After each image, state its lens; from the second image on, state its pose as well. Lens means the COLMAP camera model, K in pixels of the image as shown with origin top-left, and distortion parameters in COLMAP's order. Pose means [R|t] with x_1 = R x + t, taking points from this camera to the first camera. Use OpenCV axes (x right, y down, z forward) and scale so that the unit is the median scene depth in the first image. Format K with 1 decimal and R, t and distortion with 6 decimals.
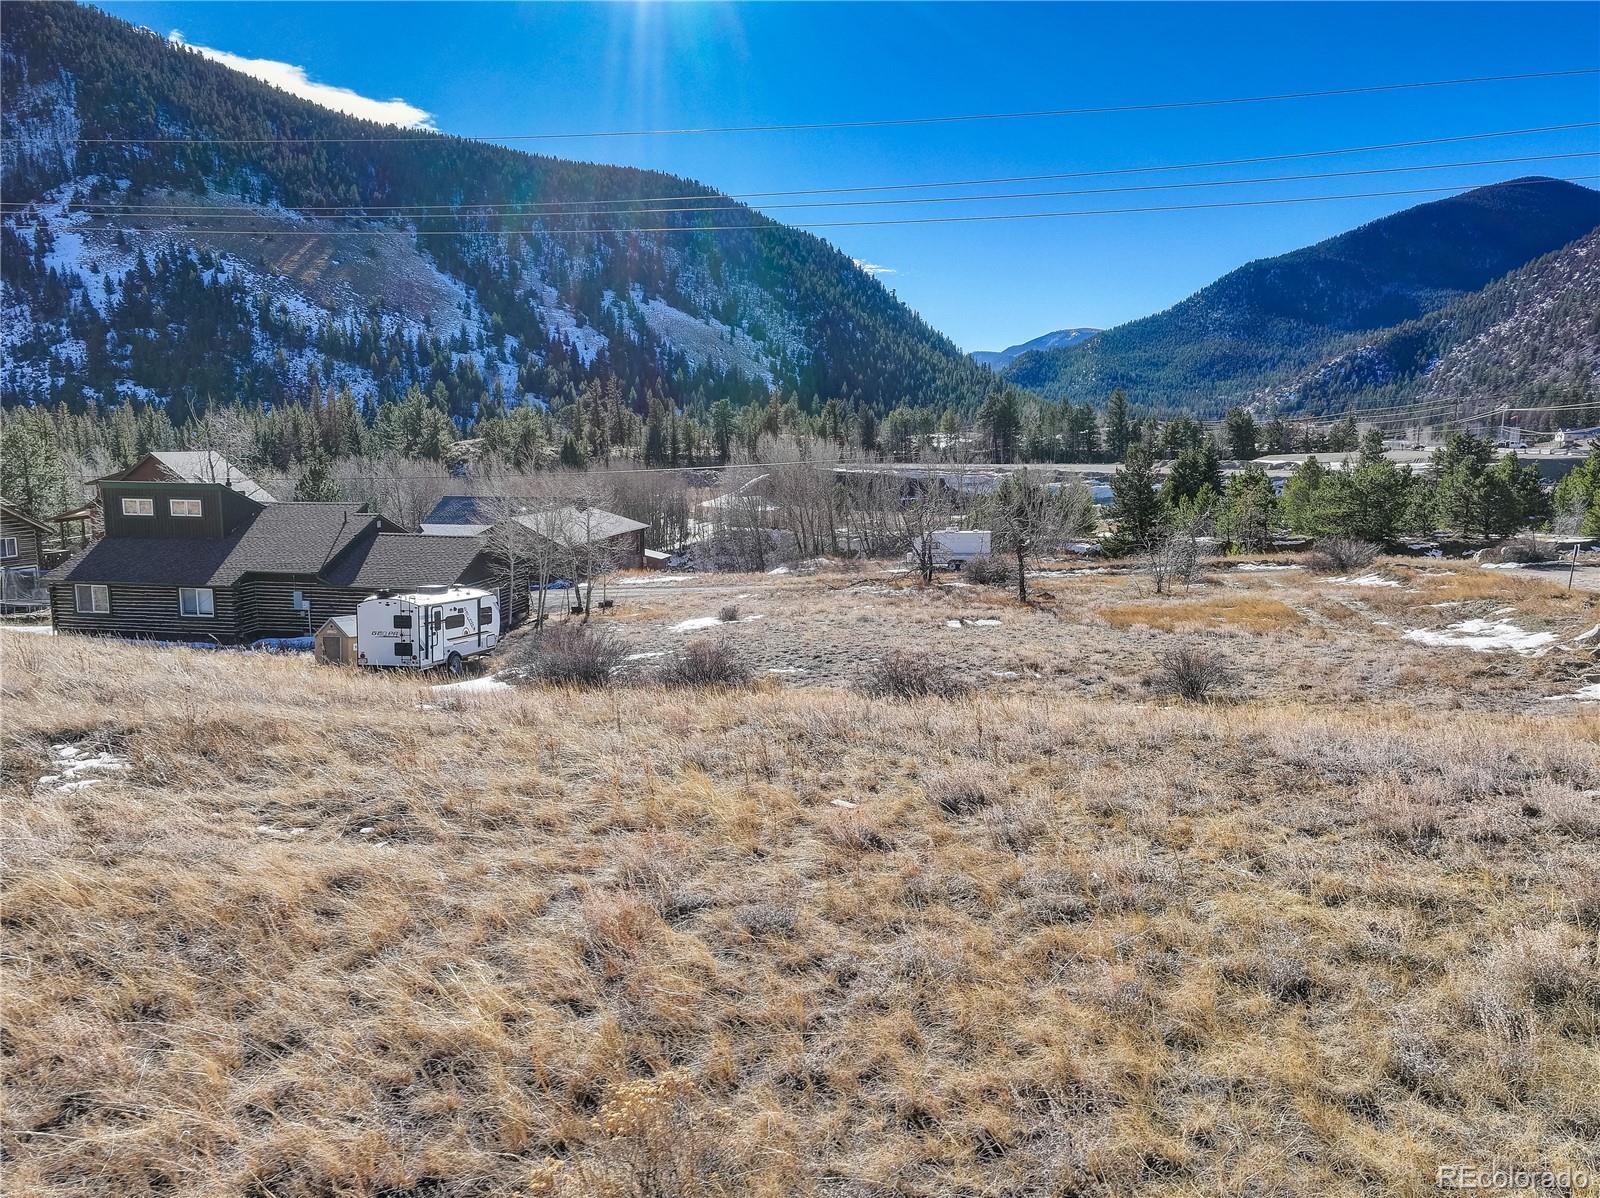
lens RADIAL K [[1125.8, 0, 805.4], [0, 1125.8, 594.7], [0, 0, 1]] dist [0.004070, 0.037087]
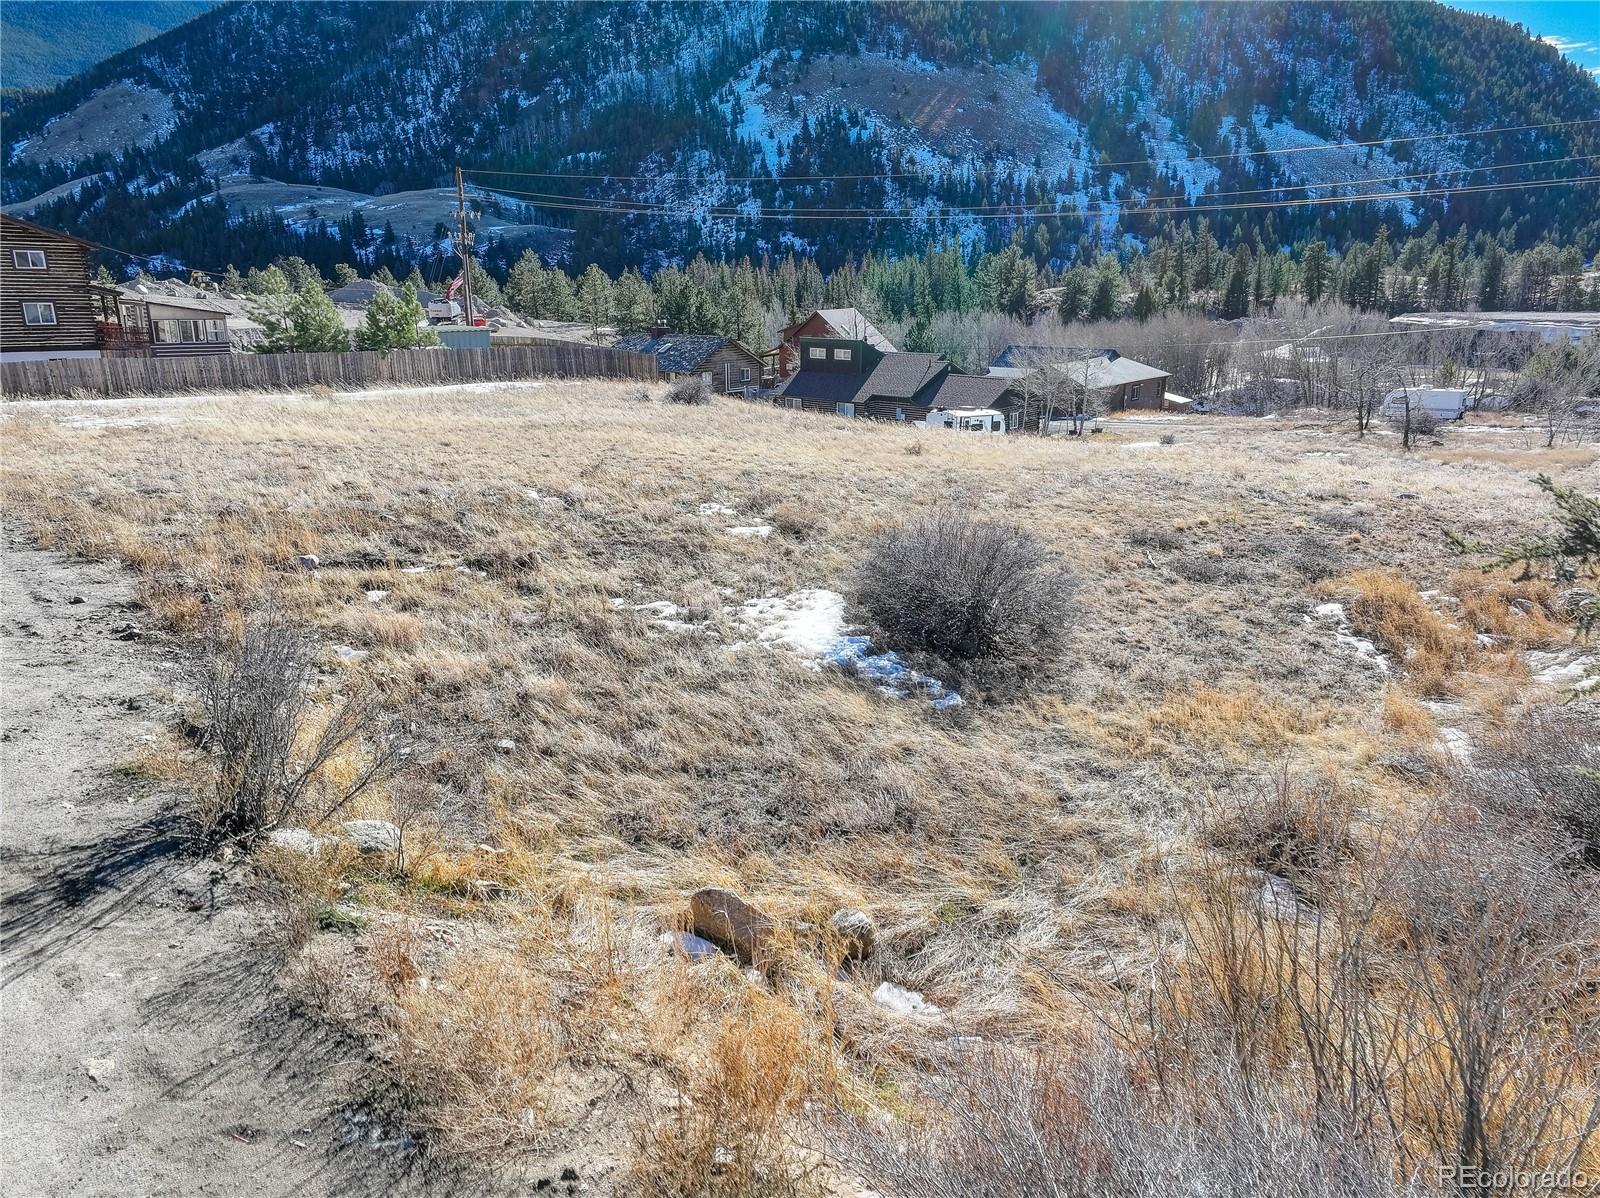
lens RADIAL K [[1125.8, 0, 805.4], [0, 1125.8, 594.7], [0, 0, 1]] dist [0.004070, 0.037087]
pose [[0.871425, 0.130240, -0.472923, 0.021920], [-0.063597, 0.985968, 0.154344, 0.001813], [0.486389, -0.104423, 0.867480, -0.046930]]
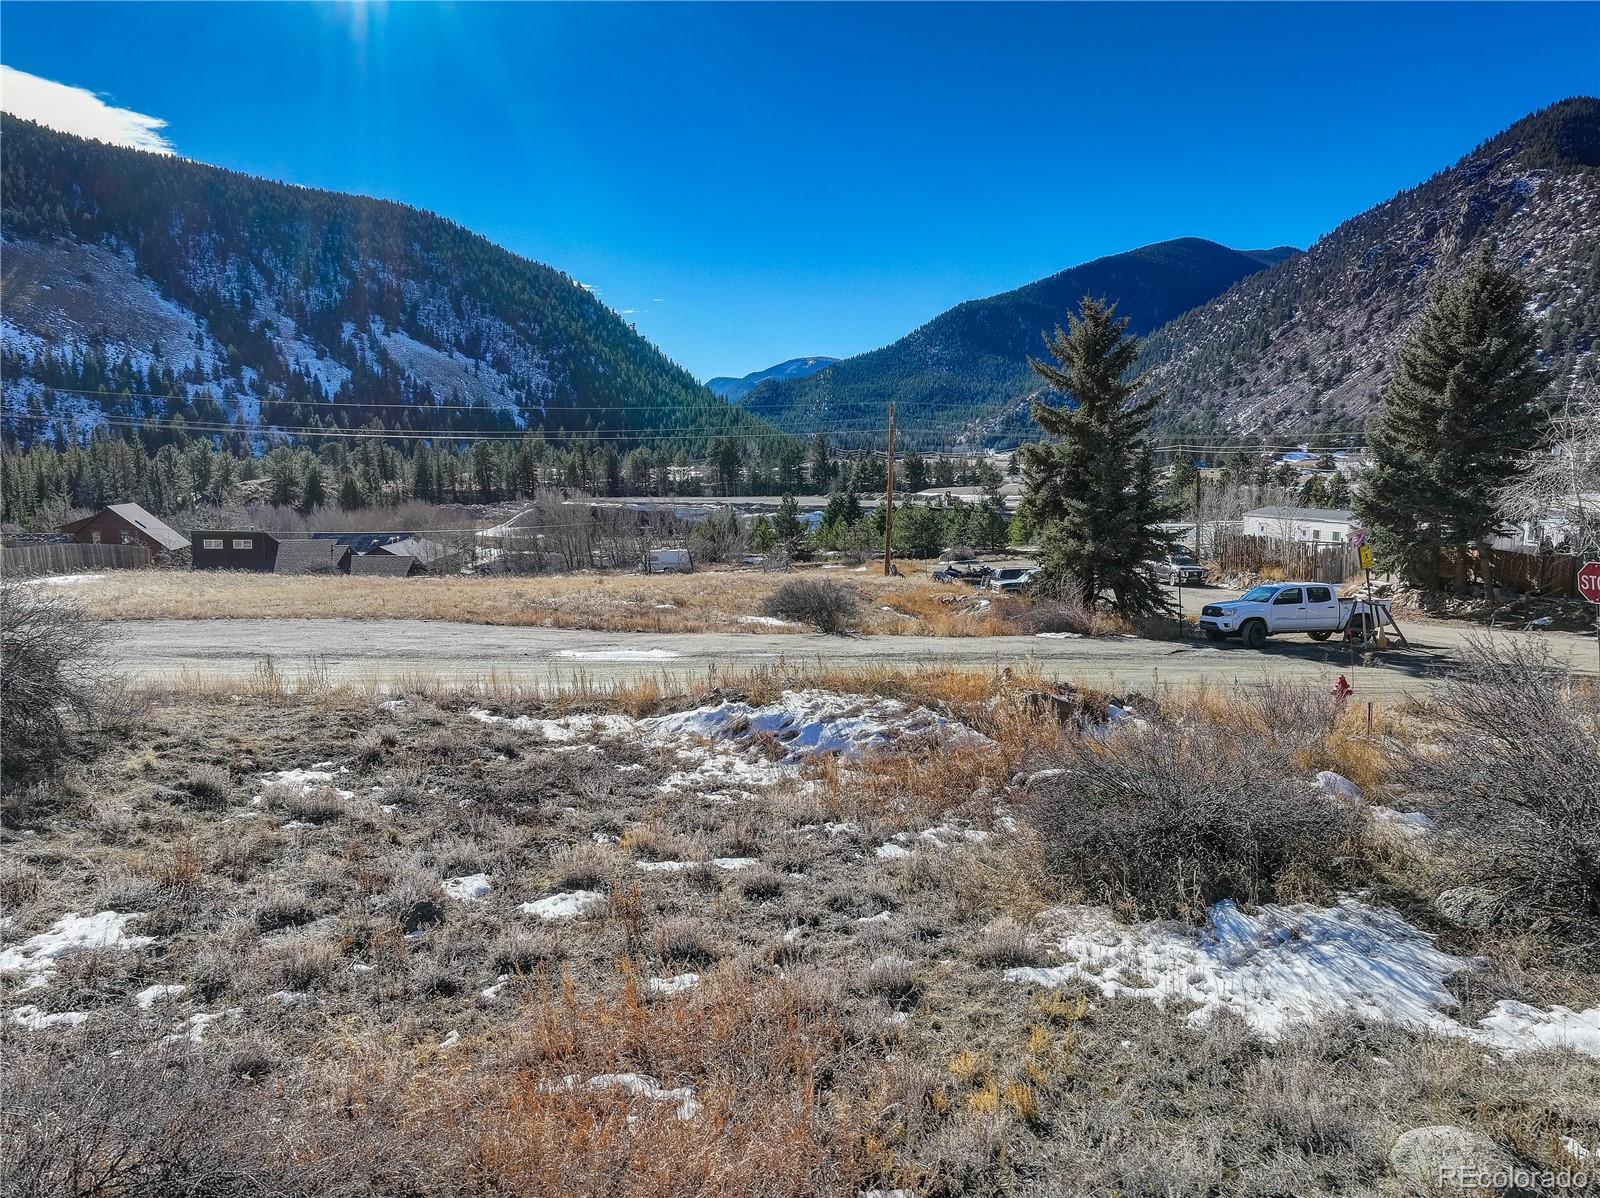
lens RADIAL K [[1125.8, 0, 805.4], [0, 1125.8, 594.7], [0, 0, 1]] dist [0.004070, 0.037087]
pose [[0.975170, -0.027034, 0.219802, -0.004947], [0.031603, 0.999351, -0.017294, 0.006233], [-0.219192, 0.023811, 0.975391, -0.093700]]
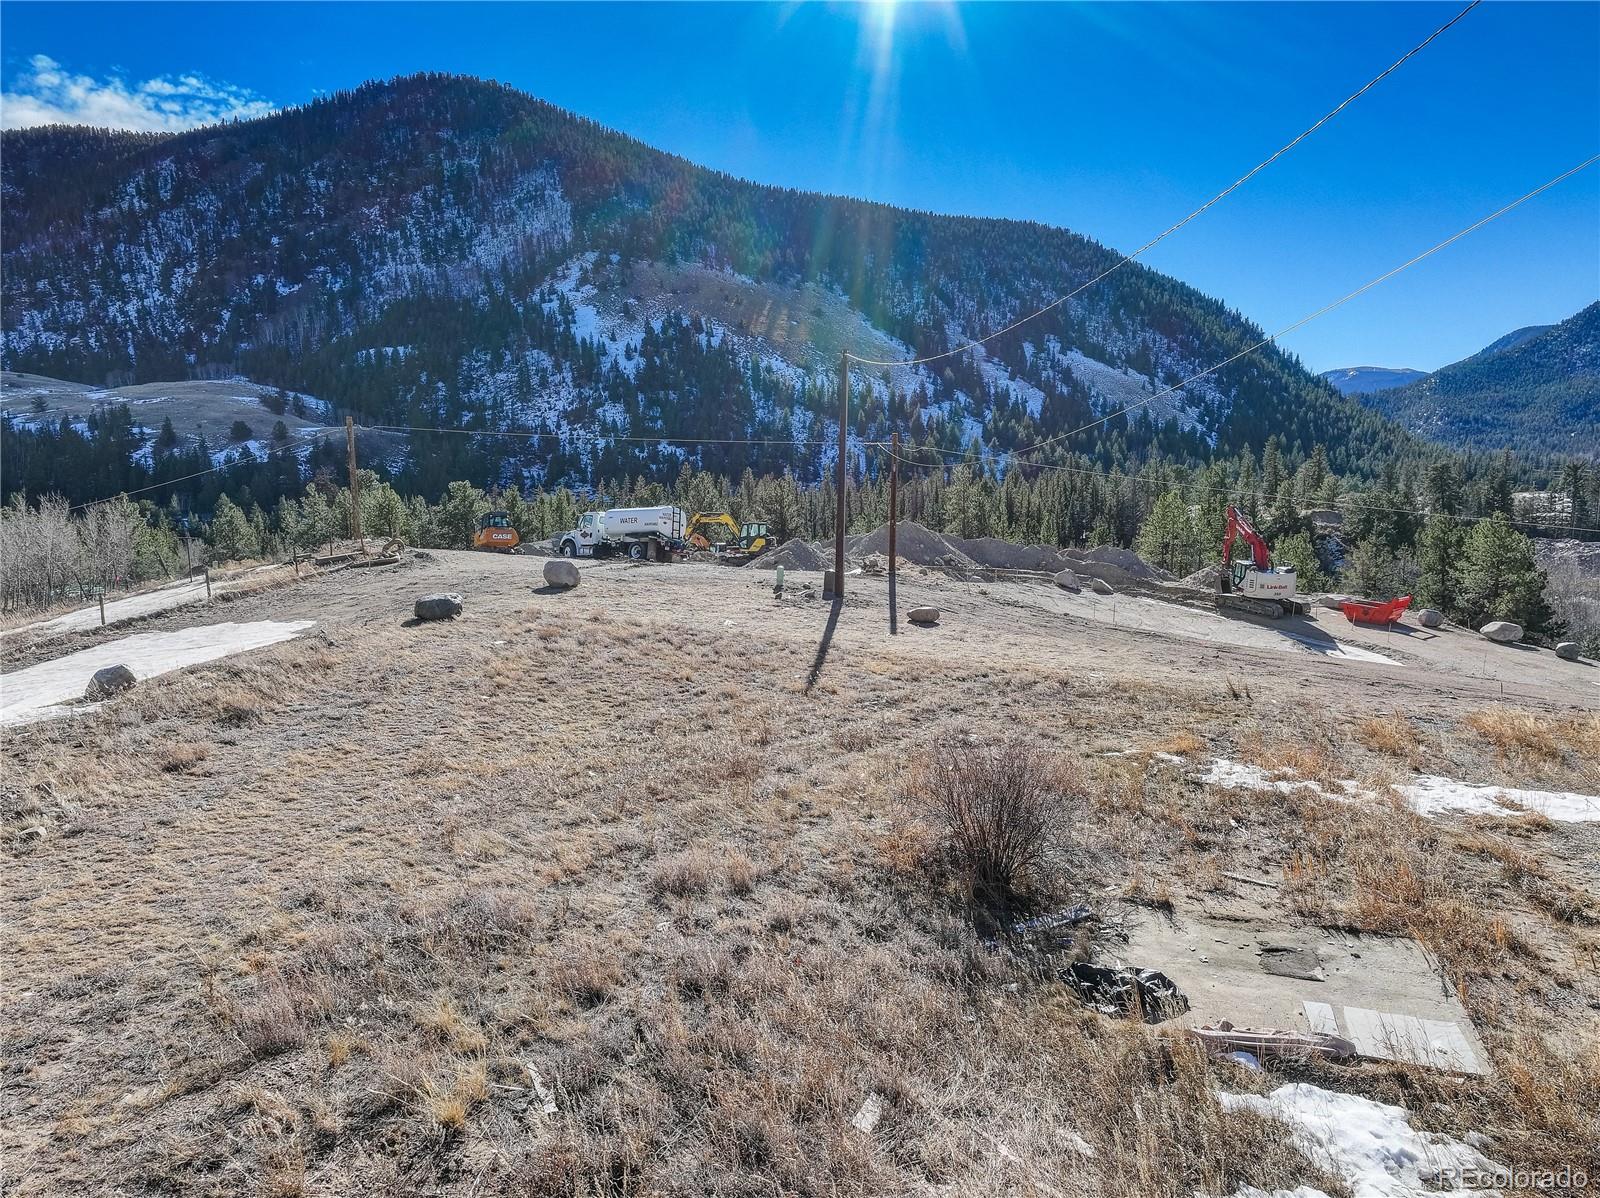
lens RADIAL K [[1125.8, 0, 805.4], [0, 1125.8, 594.7], [0, 0, 1]] dist [0.004070, 0.037087]
pose [[0.979209, 0.022842, -0.201565, -0.209133], [-0.030688, 0.998885, -0.035886, -0.009497], [0.200520, 0.041325, 0.978818, 0.002968]]
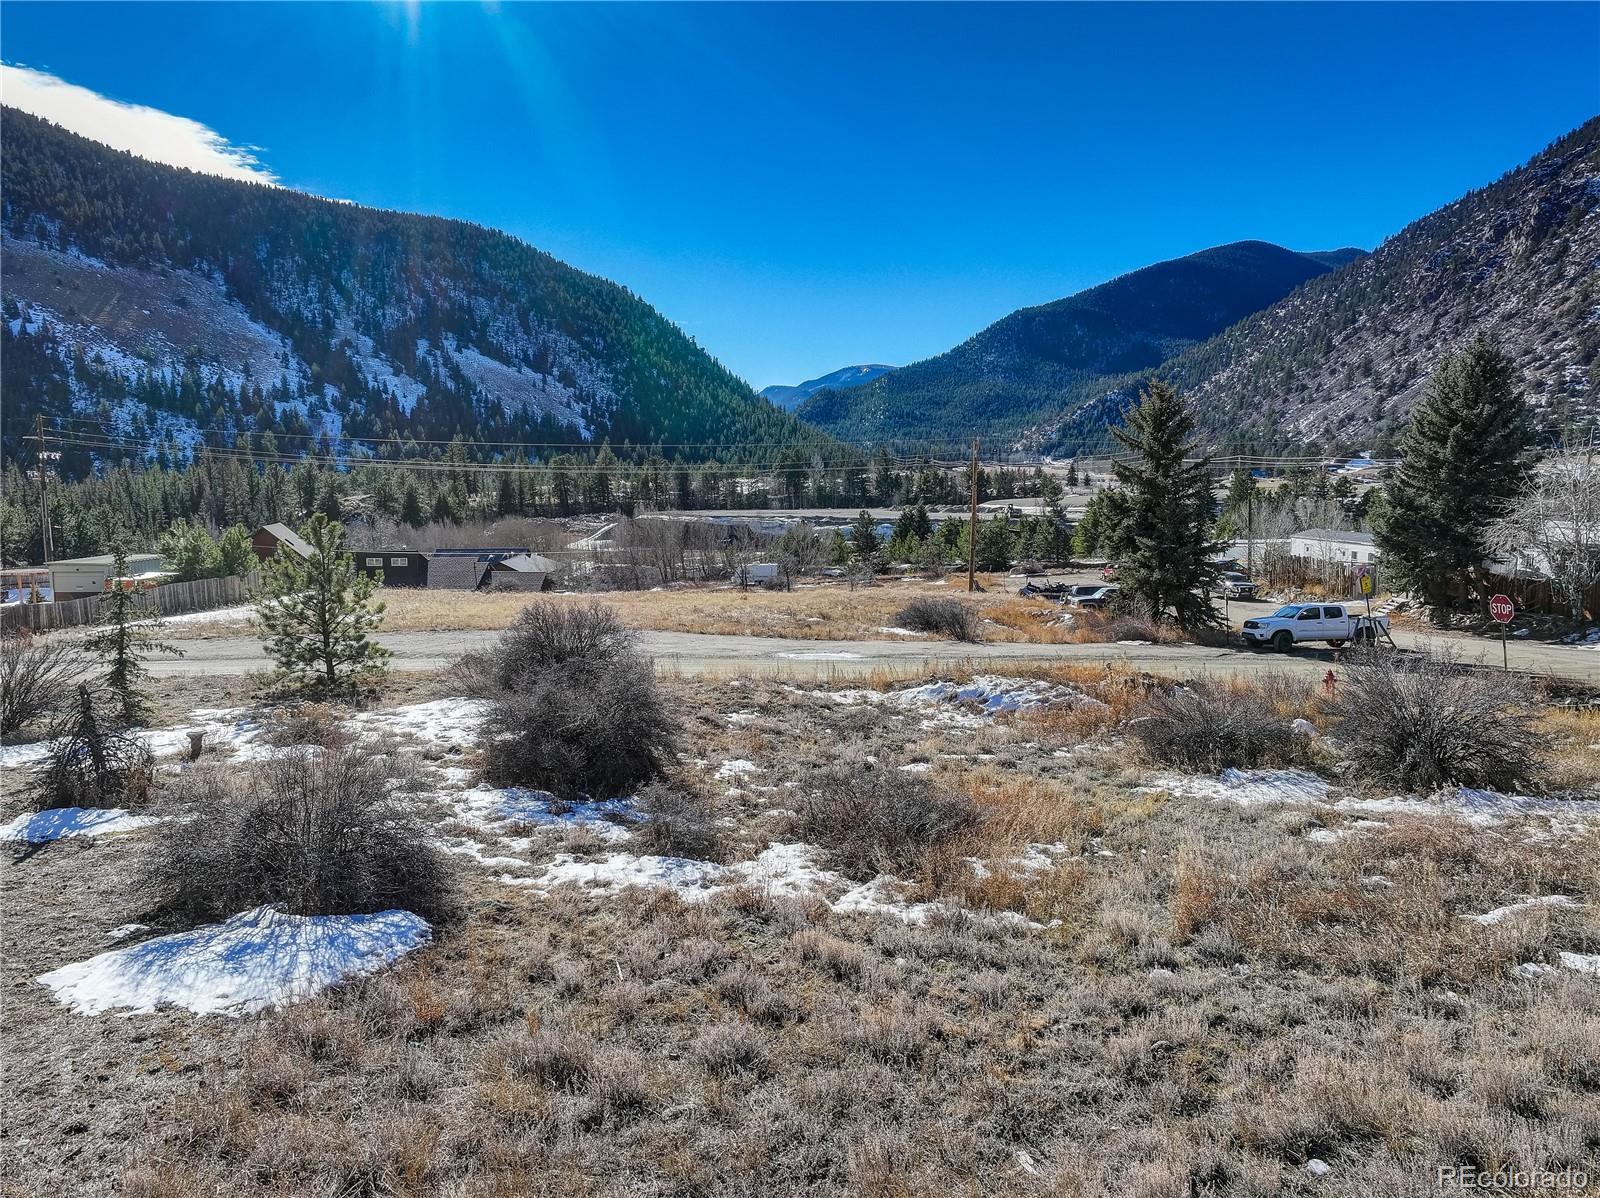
lens RADIAL K [[1125.8, 0, 805.4], [0, 1125.8, 594.7], [0, 0, 1]] dist [0.004070, 0.037087]
pose [[0.984578, -0.025834, 0.173030, -0.014998], [0.030682, 0.999206, -0.025400, 0.005710], [-0.172237, 0.030317, 0.984589, -0.112230]]
